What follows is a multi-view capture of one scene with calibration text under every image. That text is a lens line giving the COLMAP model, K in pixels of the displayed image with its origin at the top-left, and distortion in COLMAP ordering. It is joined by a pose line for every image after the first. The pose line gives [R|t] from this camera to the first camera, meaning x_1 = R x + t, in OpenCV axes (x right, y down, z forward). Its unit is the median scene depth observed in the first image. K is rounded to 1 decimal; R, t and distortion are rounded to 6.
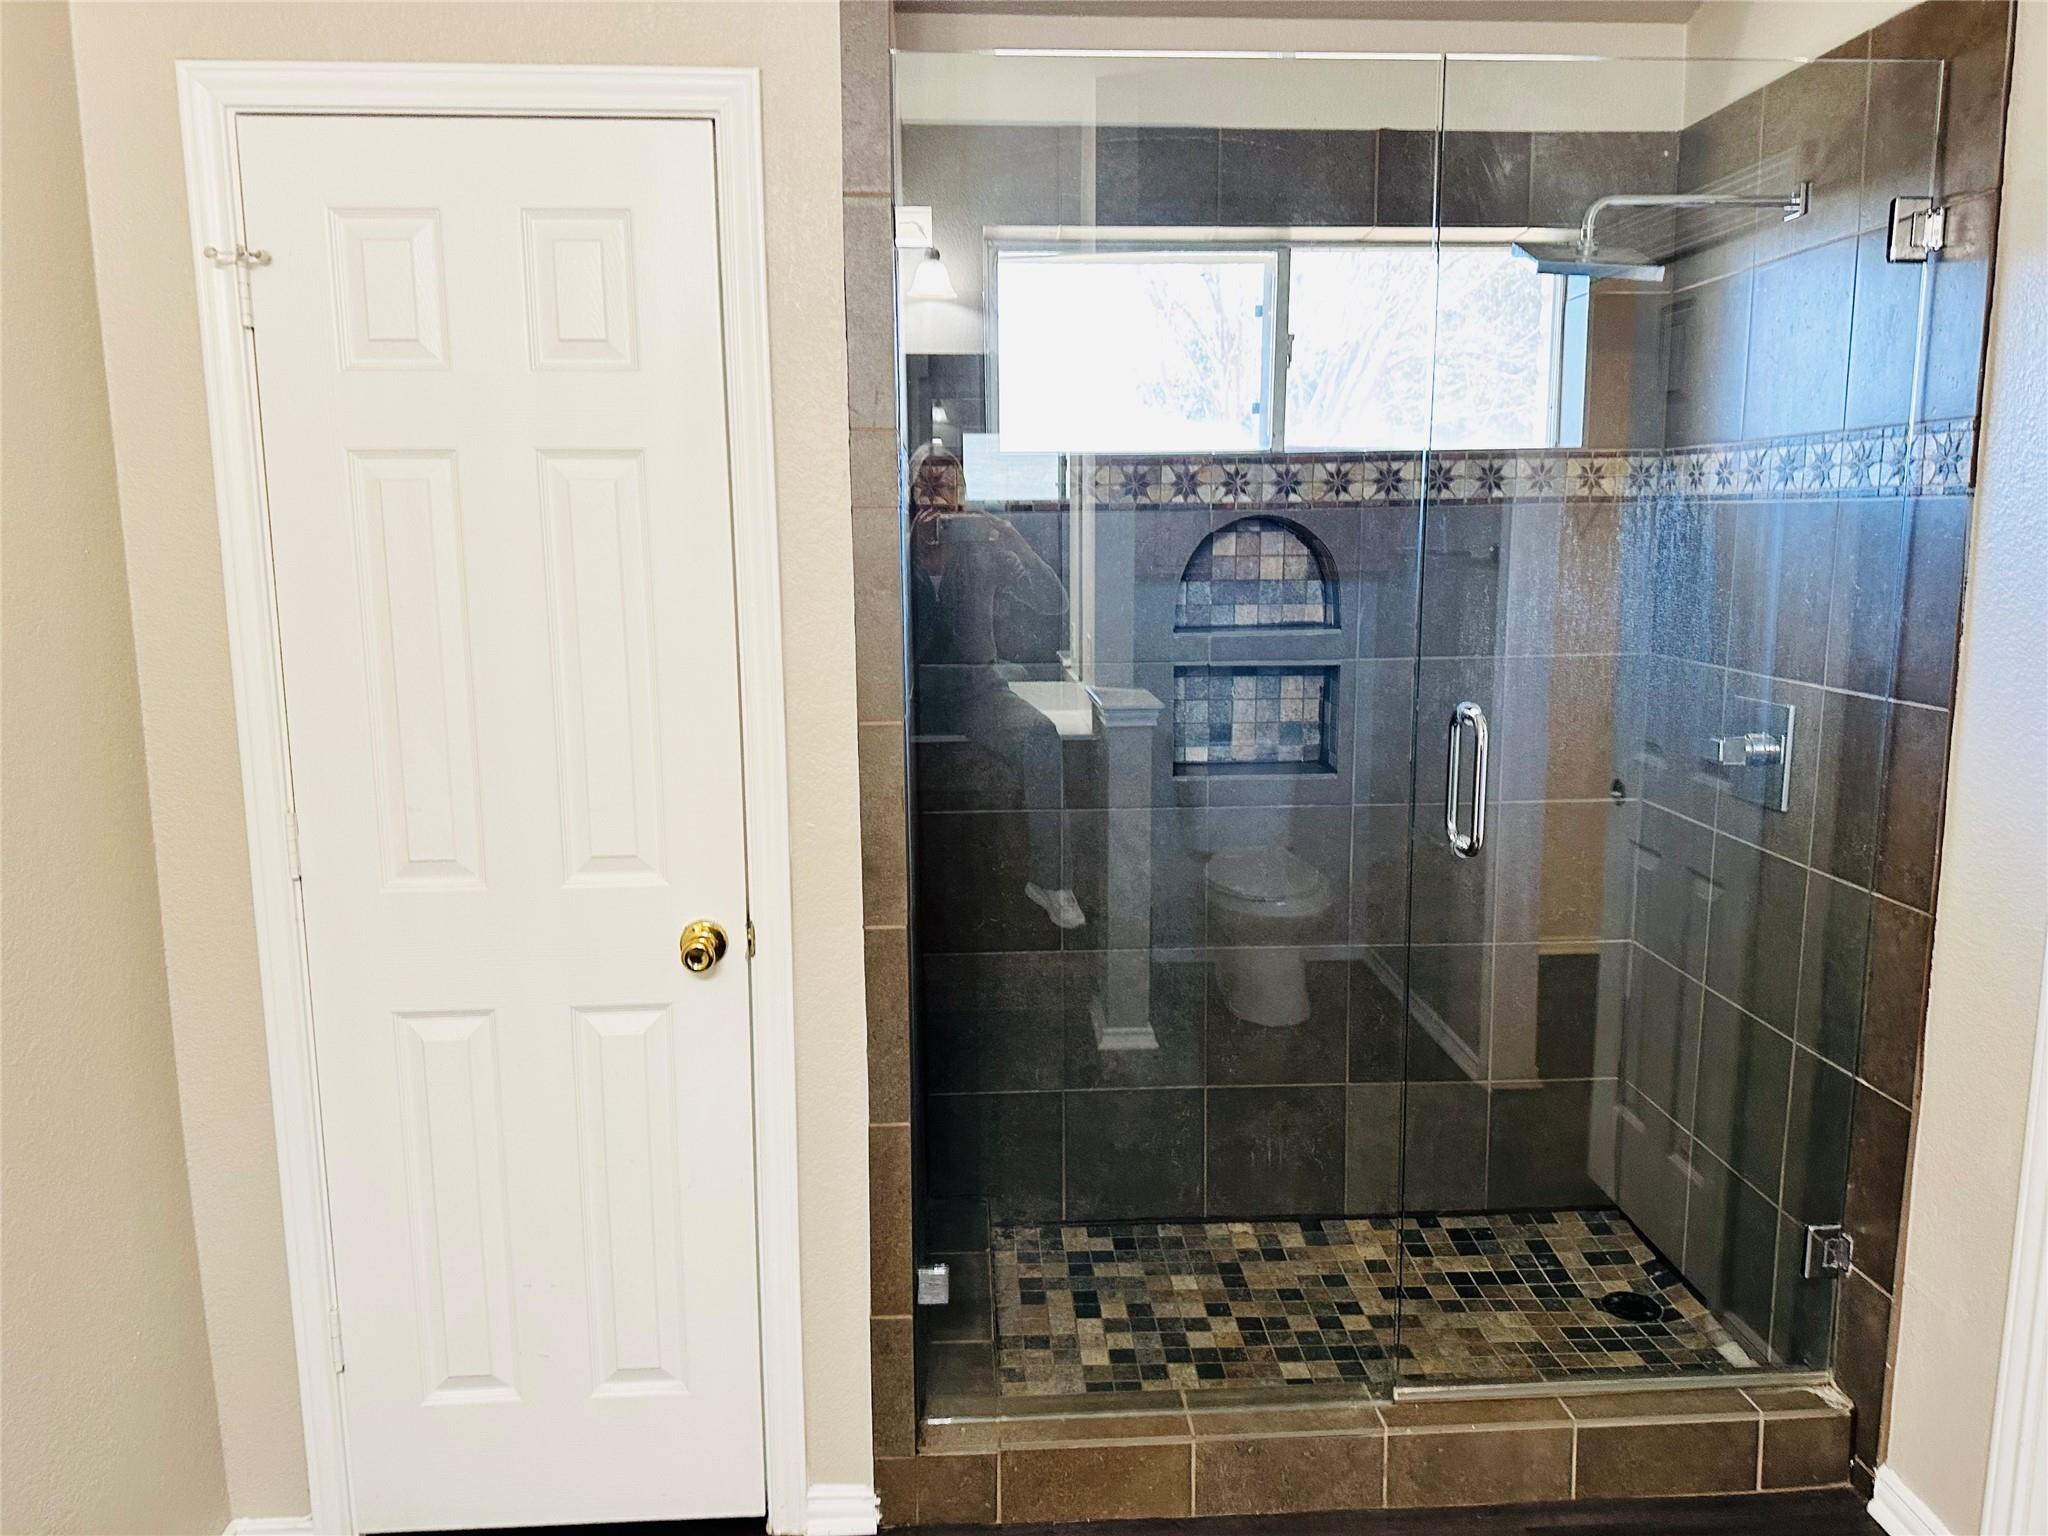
lens RADIAL K [[1441.7, 0, 1021.6], [0, 1441.7, 754.8], [0, 0, 1]] dist [0.141191, -0.267559]
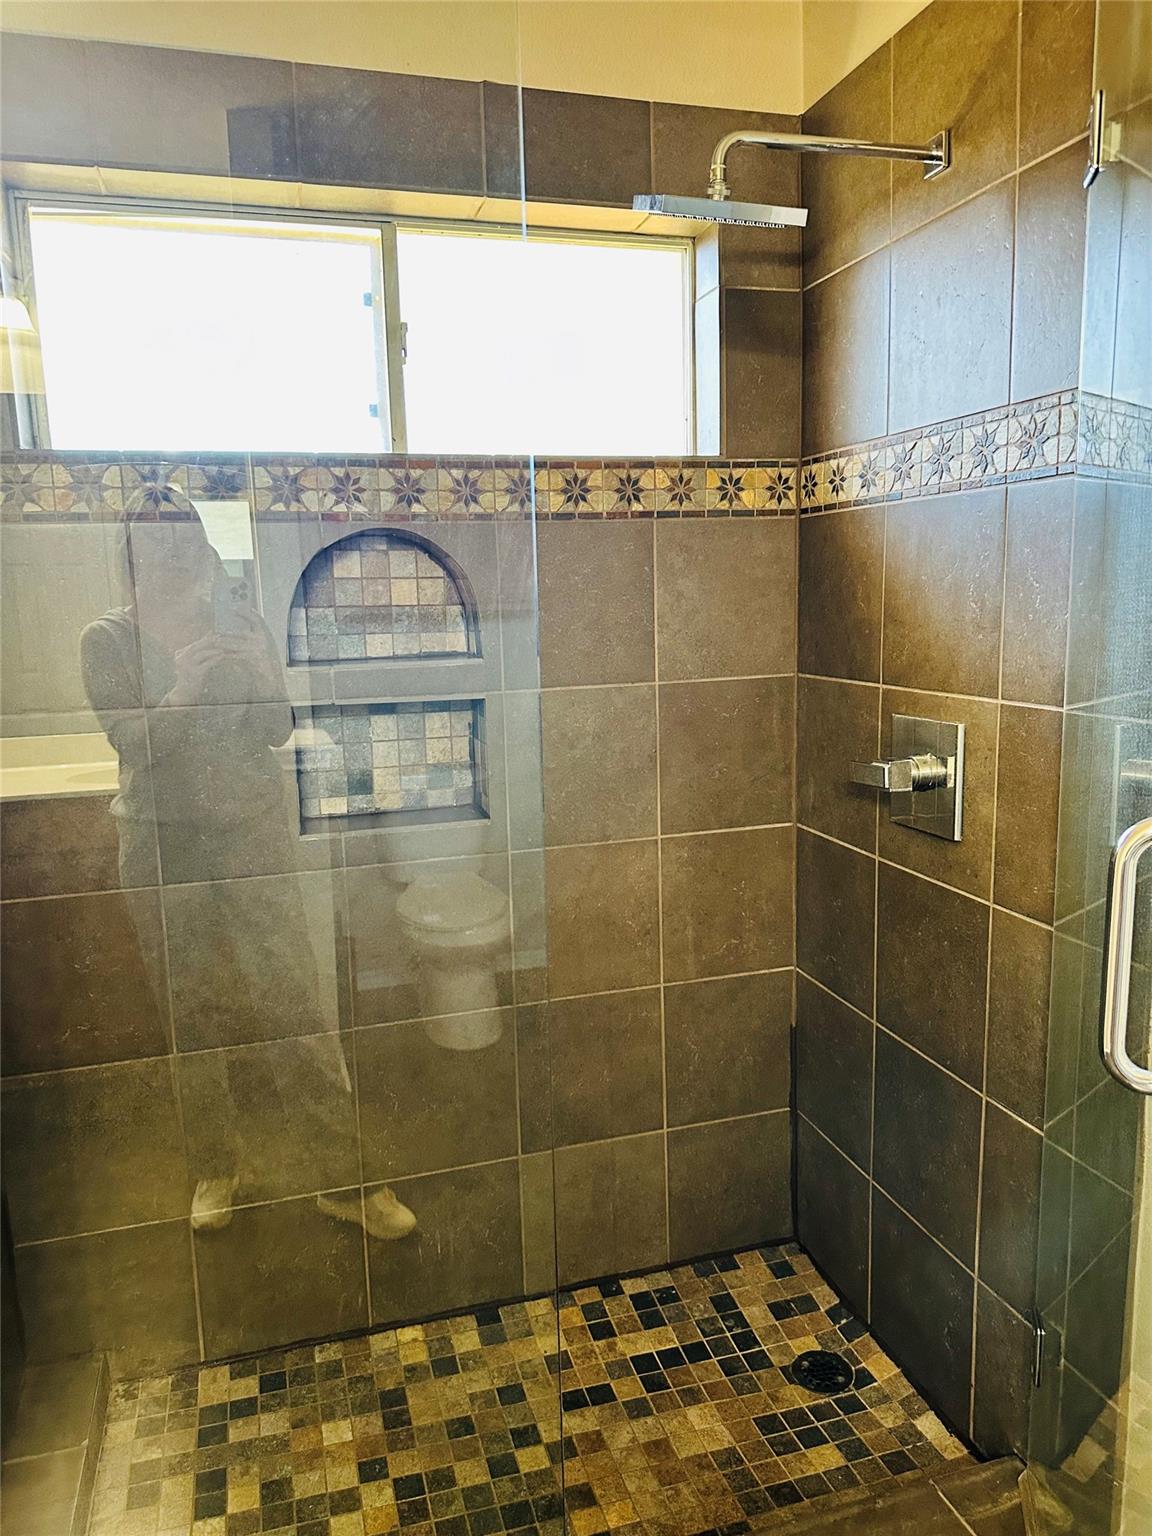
lens RADIAL K [[1079.1, 0, 576.0], [0, 1079.1, 768.0], [0, 0, 1]] dist [0.054307, -0.070787]
pose [[0.970692, -0.054558, 0.234050, 0.119081], [0.055823, 0.998440, 0.001221, -0.016974], [-0.233752, 0.011880, 0.972224, 0.348647]]
